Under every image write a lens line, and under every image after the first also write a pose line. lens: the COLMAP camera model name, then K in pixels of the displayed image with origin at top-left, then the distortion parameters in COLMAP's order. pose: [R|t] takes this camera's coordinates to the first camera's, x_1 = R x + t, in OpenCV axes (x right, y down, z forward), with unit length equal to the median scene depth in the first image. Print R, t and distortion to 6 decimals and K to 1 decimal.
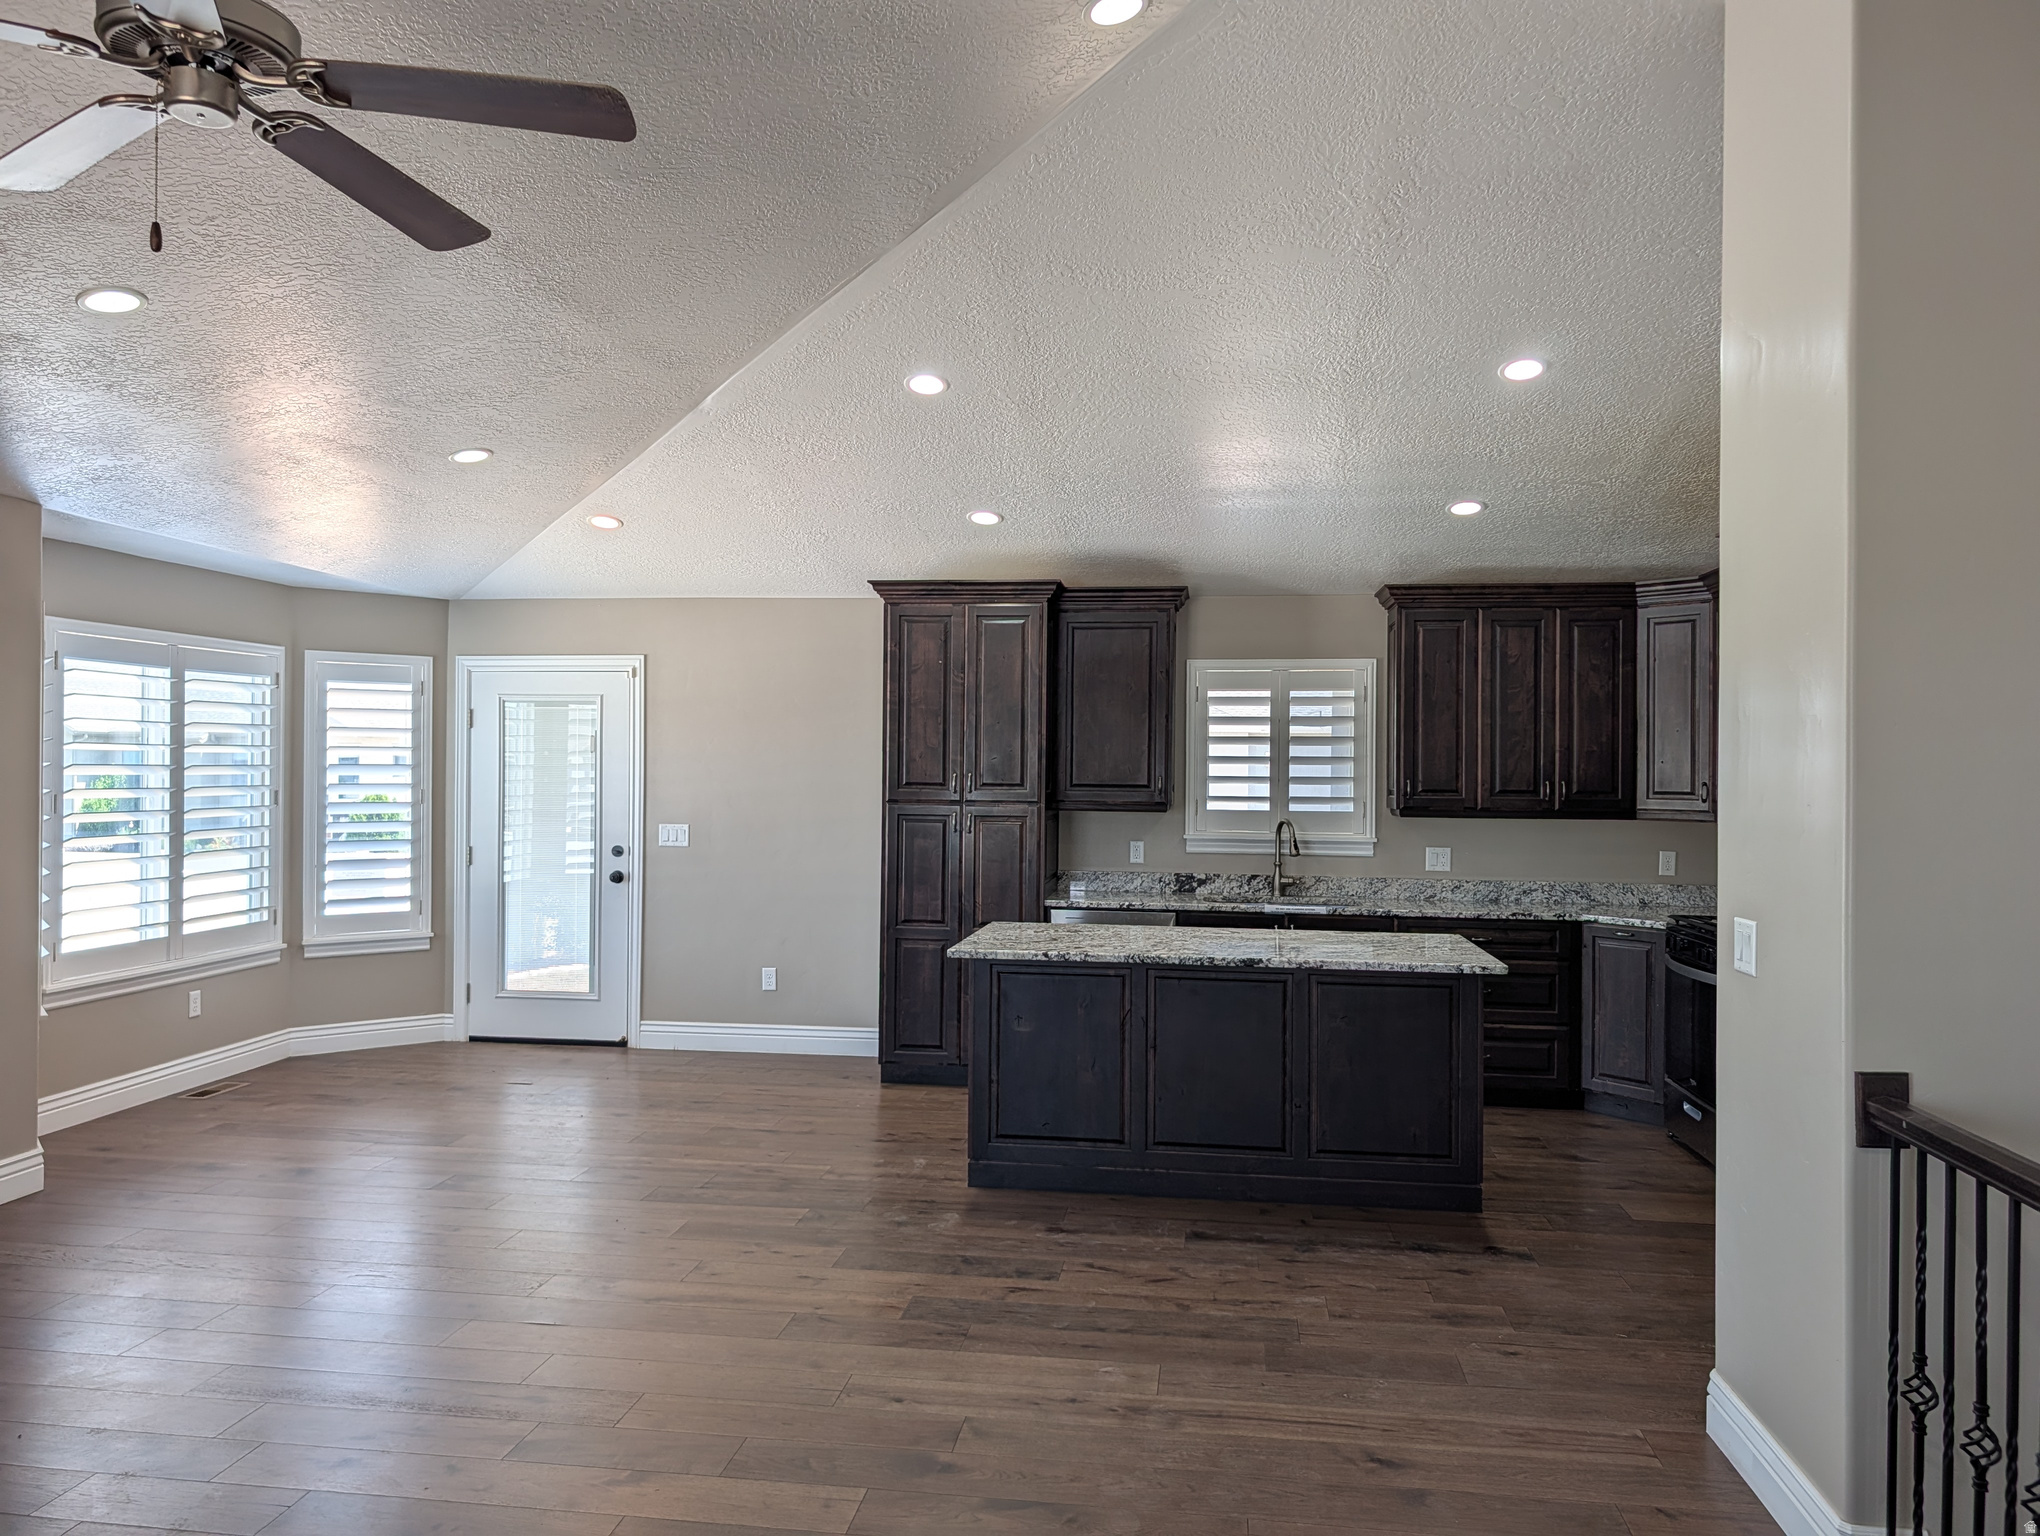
lens RADIAL K [[1468.8, 0, 1008.8], [0, 1468.8, 761.3], [0, 0, 1]] dist [0.028740, -0.026082]
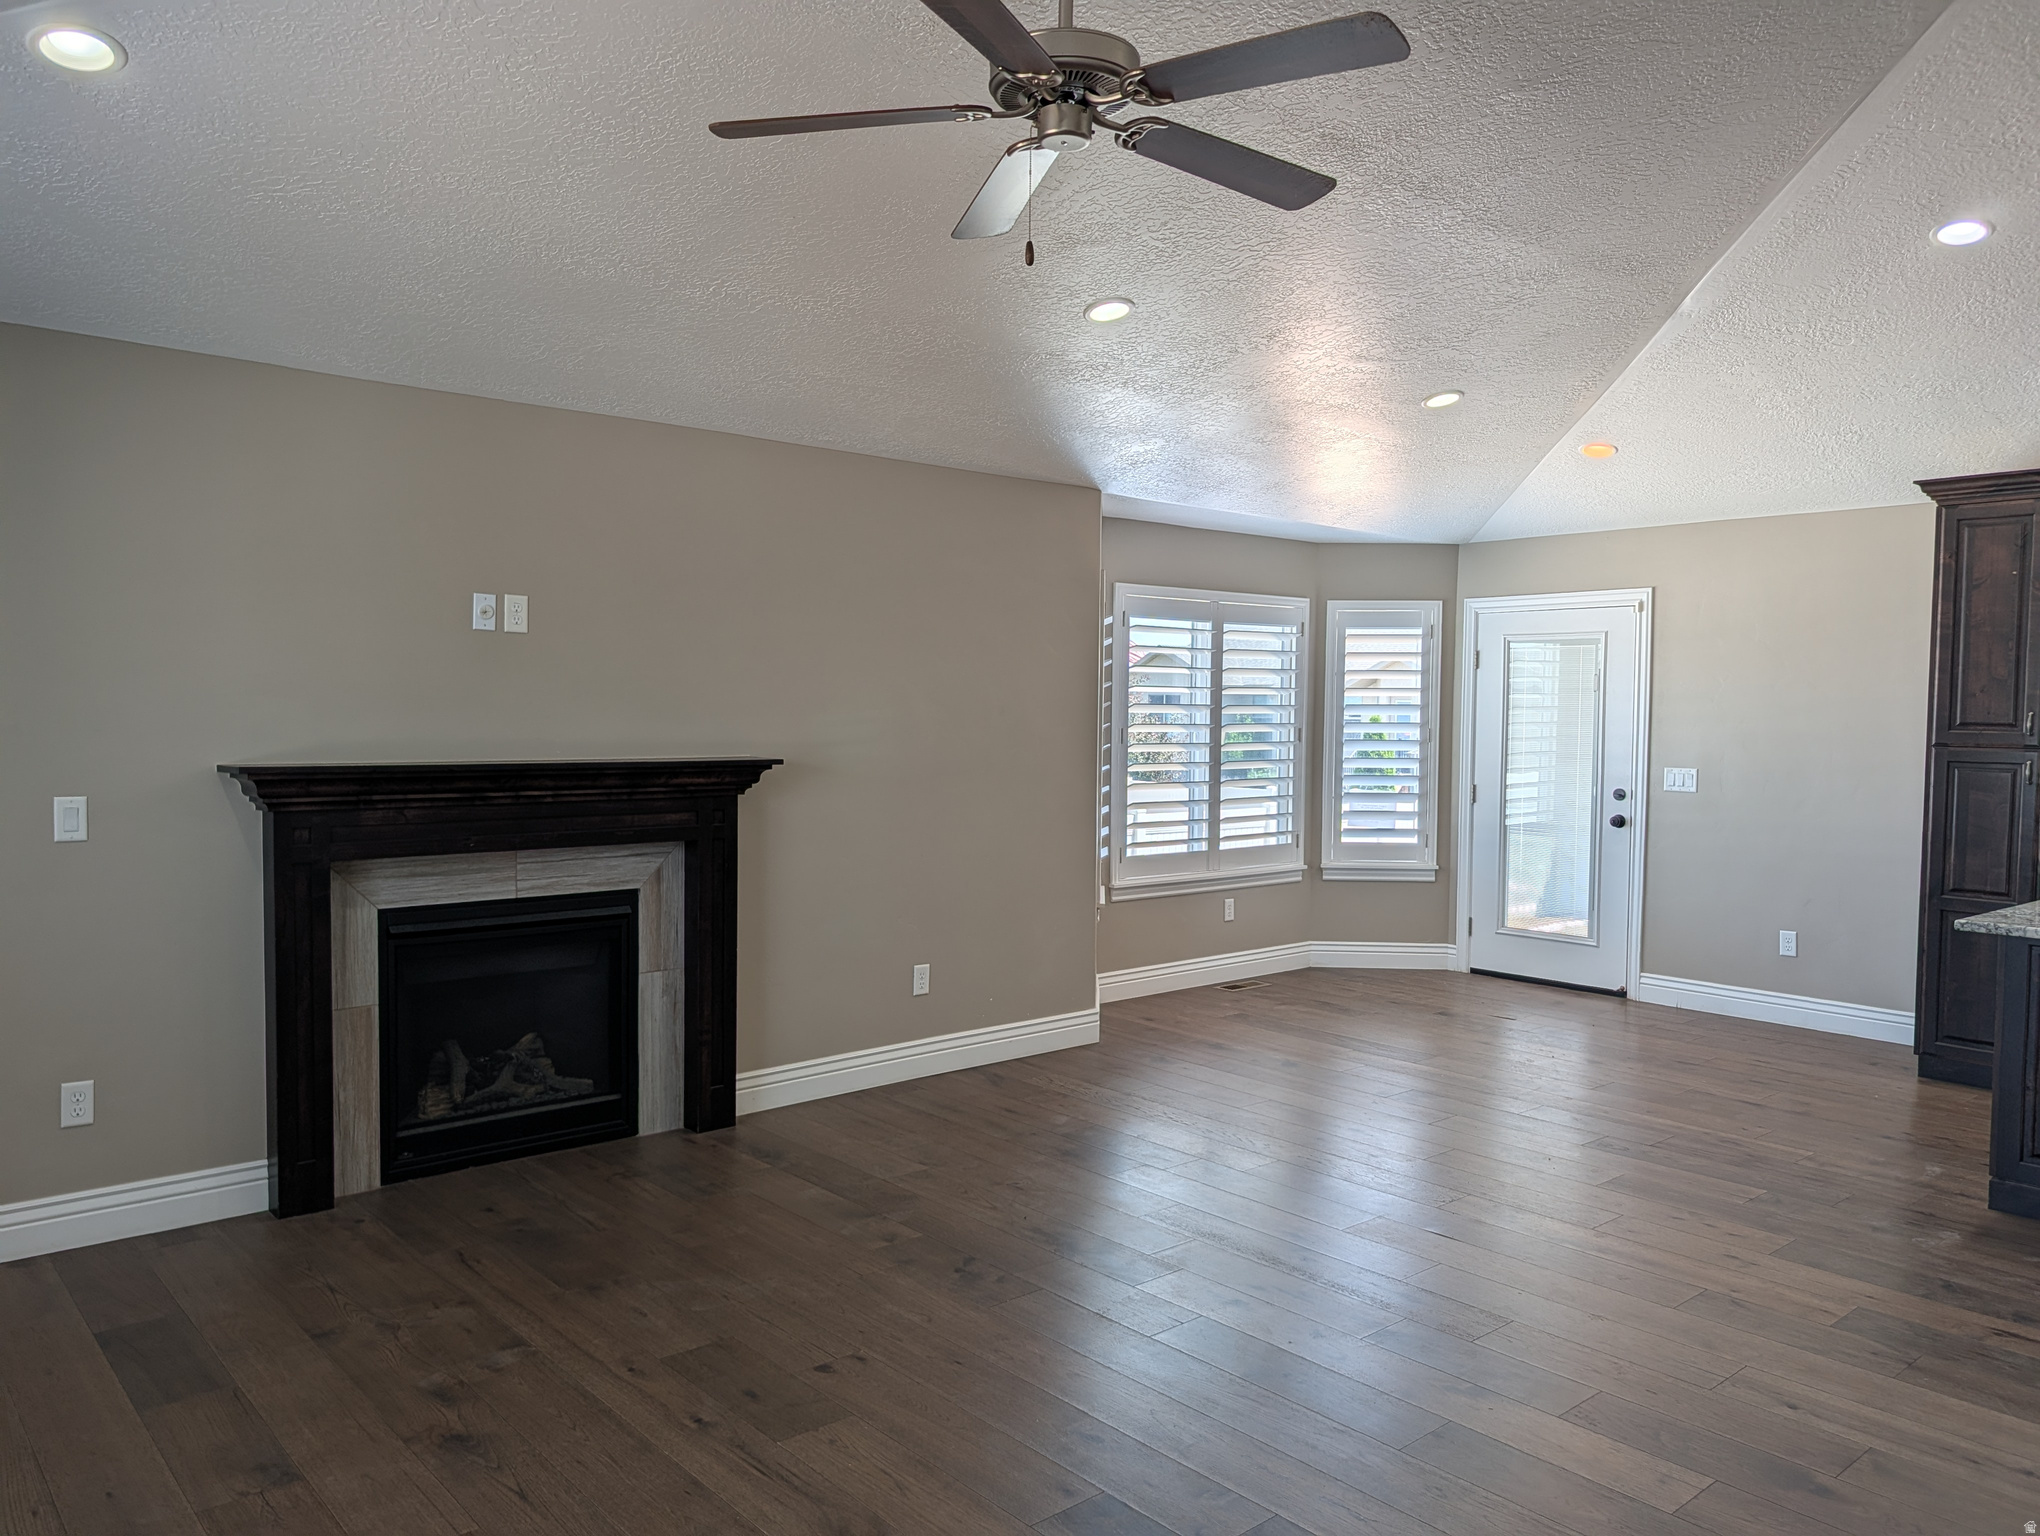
lens RADIAL K [[1468.8, 0, 1016.8], [0, 1468.8, 777.2], [0, 0, 1]] dist [0.028740, -0.026082]
pose [[0.758306, 0.028778, -0.651263, 0.073085], [0.000539, 0.998997, 0.044771, 0.007652], [0.651898, -0.034301, 0.757530, 0.017984]]
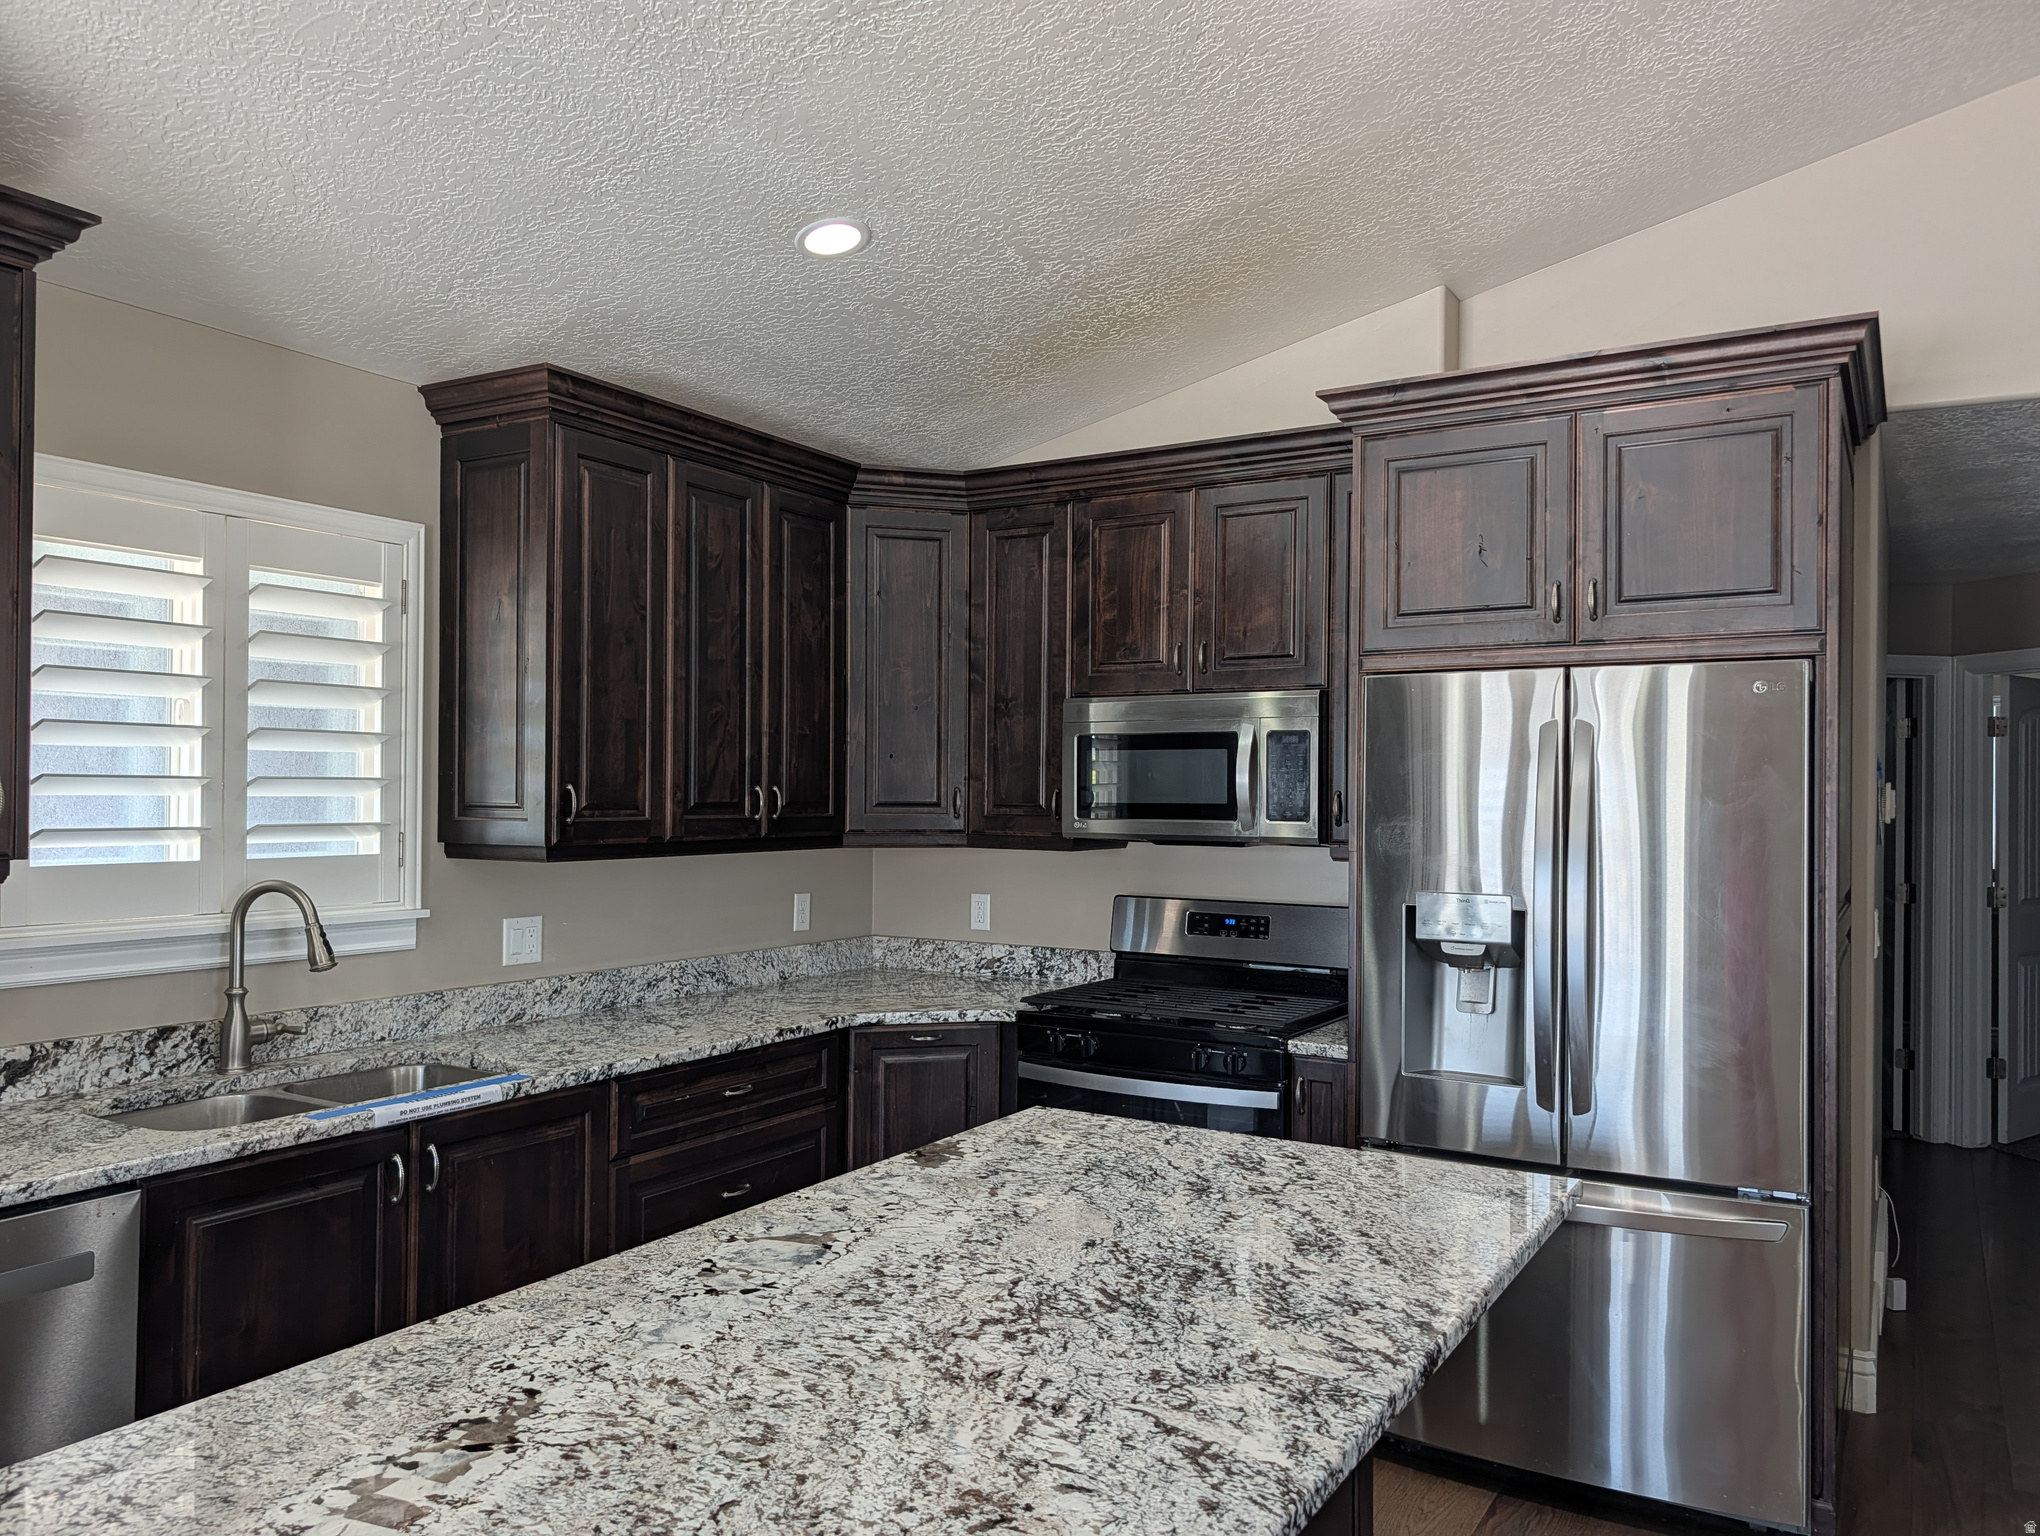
lens RADIAL K [[1468.8, 0, 1022.9], [0, 1468.8, 796.9], [0, 0, 1]] dist [0.028740, -0.026082]
pose [[0.395104, -0.007755, 0.918603, -0.114281], [-0.009680, 0.999874, 0.012605, 0.009799], [-0.918585, -0.013872, 0.394979, 0.697631]]
